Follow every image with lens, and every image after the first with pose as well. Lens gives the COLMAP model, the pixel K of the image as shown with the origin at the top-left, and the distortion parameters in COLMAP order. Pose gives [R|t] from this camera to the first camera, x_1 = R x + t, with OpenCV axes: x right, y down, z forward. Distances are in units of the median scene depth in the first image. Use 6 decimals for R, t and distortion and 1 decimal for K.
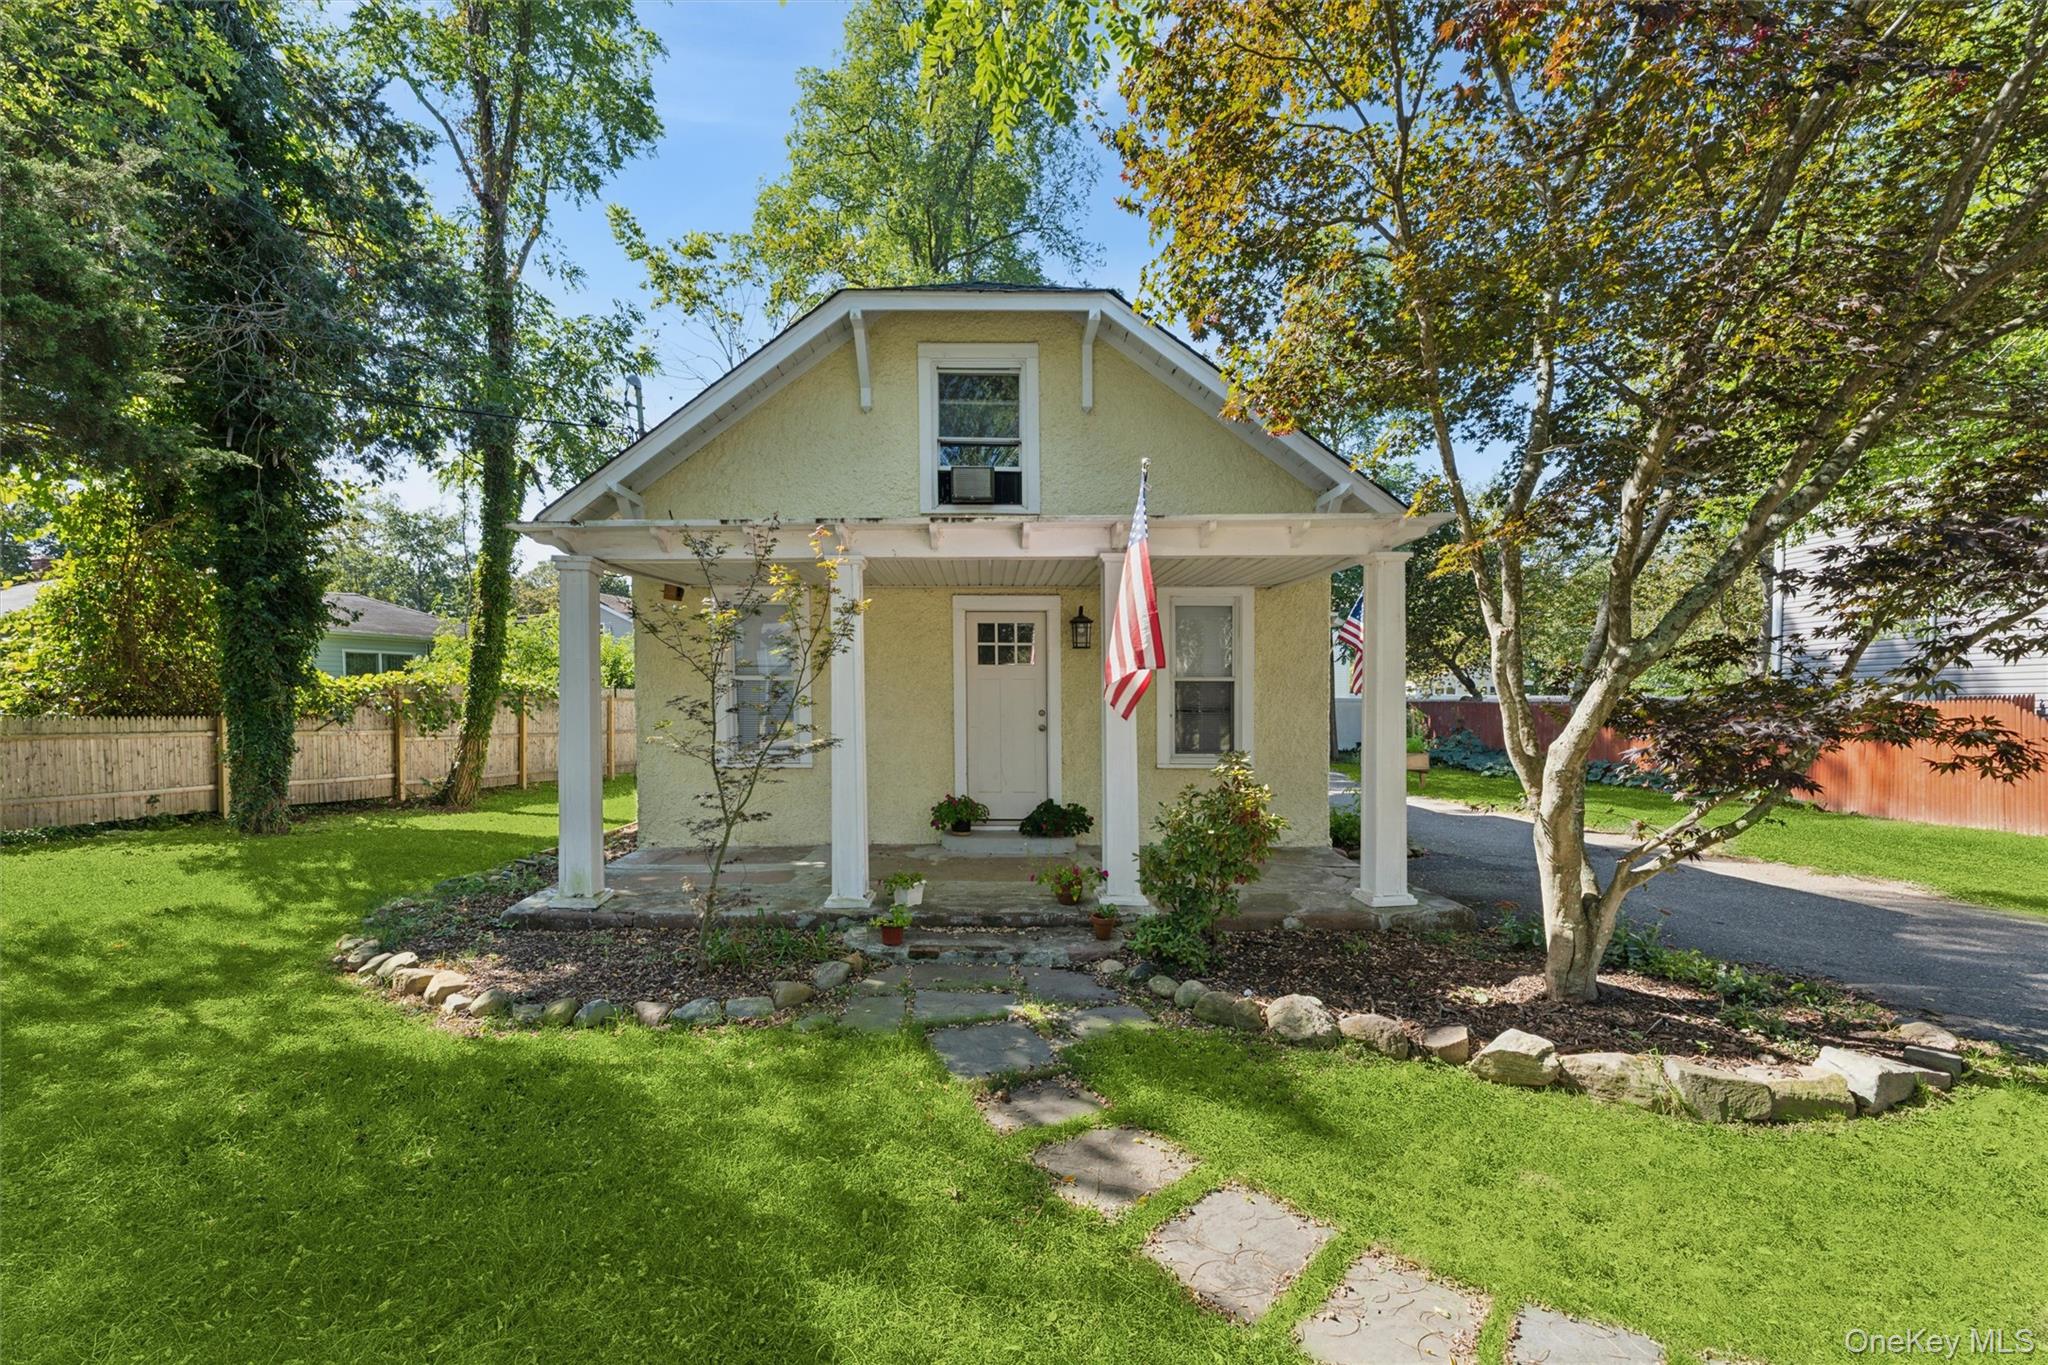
lens RADIAL K [[833.4, 0, 1006.0], [0, 833.4, 686.8], [0, 0, 1]] dist [0.000582, -0.000022]
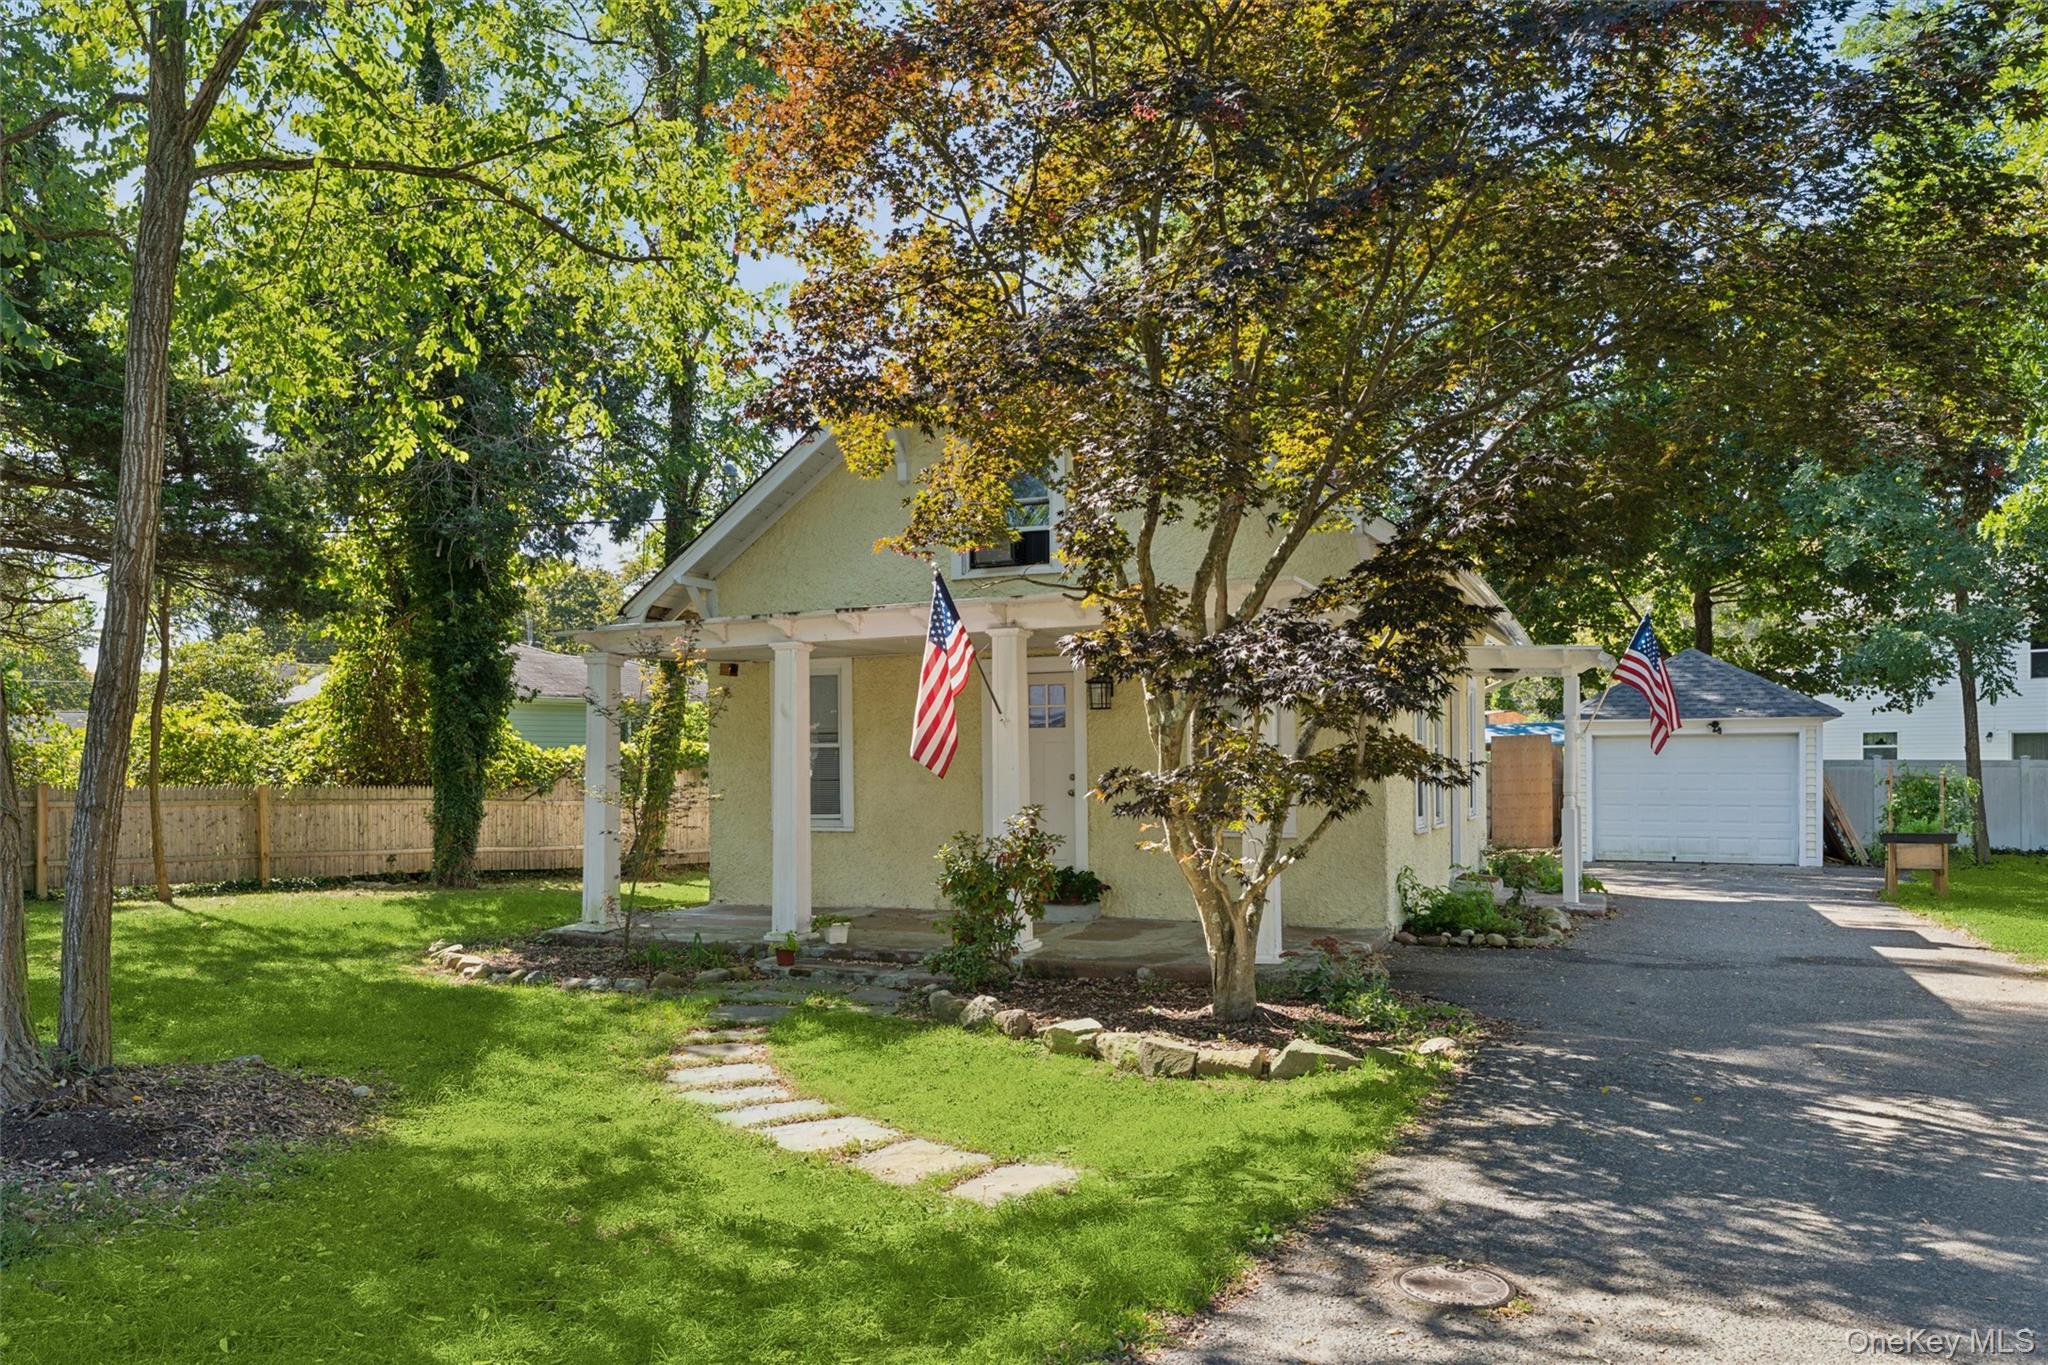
lens RADIAL K [[1163.1, 0, 1024.0], [0, 1163.1, 682.5], [0, 0, 1]] dist [-0.001670, -0.000397]
pose [[0.939865, -0.033199, -0.339928, 0.376961], [0.013086, 0.998034, -0.061291, 0.003115], [0.341295, 0.053157, 0.938452, -0.237974]]
